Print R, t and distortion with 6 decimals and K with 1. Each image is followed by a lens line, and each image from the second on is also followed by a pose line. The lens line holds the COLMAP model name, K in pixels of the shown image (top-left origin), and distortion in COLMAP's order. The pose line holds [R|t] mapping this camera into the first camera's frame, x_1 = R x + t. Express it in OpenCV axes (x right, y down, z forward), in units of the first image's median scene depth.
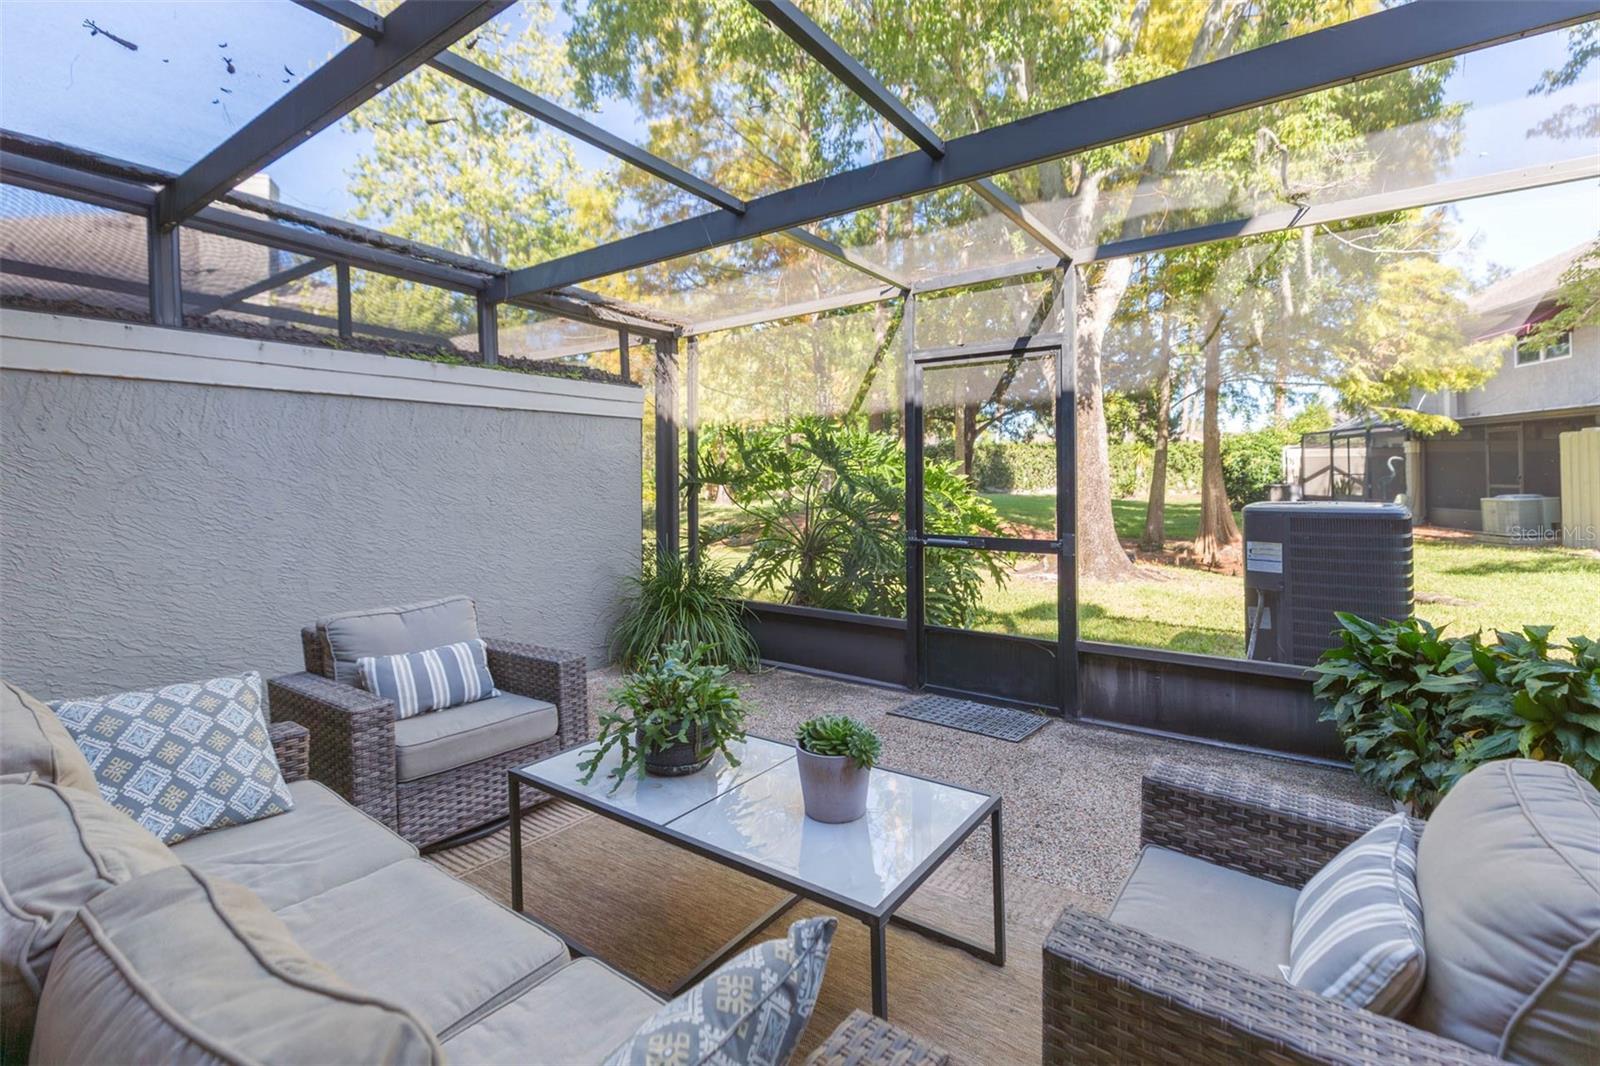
lens RADIAL K [[725.9, 0, 820.7], [0, 725.9, 484.7], [0, 0, 1]] dist [0.001978, 0.000778]
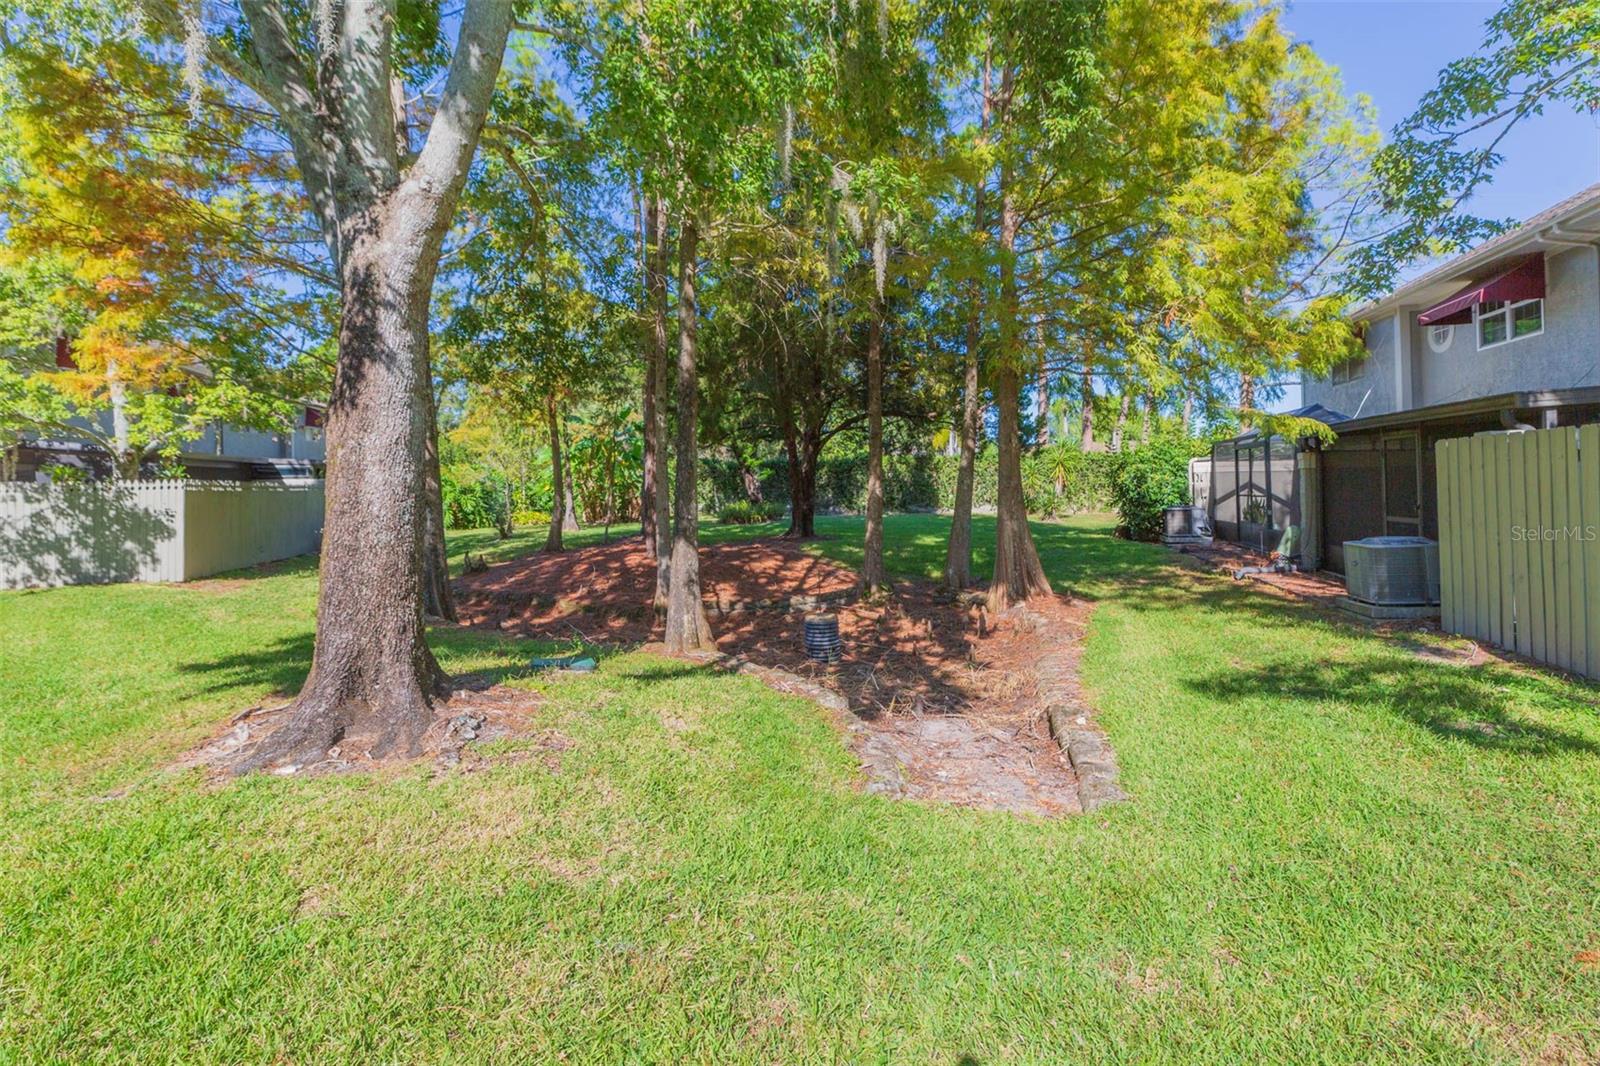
lens RADIAL K [[725.9, 0, 828.3], [0, 725.9, 486.3], [0, 0, 1]] dist [0.001978, 0.000778]
pose [[0.998754, -0.009175, -0.049051, 0.286708], [0.008458, 0.999855, -0.014798, -0.014627], [0.049179, 0.014365, 0.998687, 0.194666]]
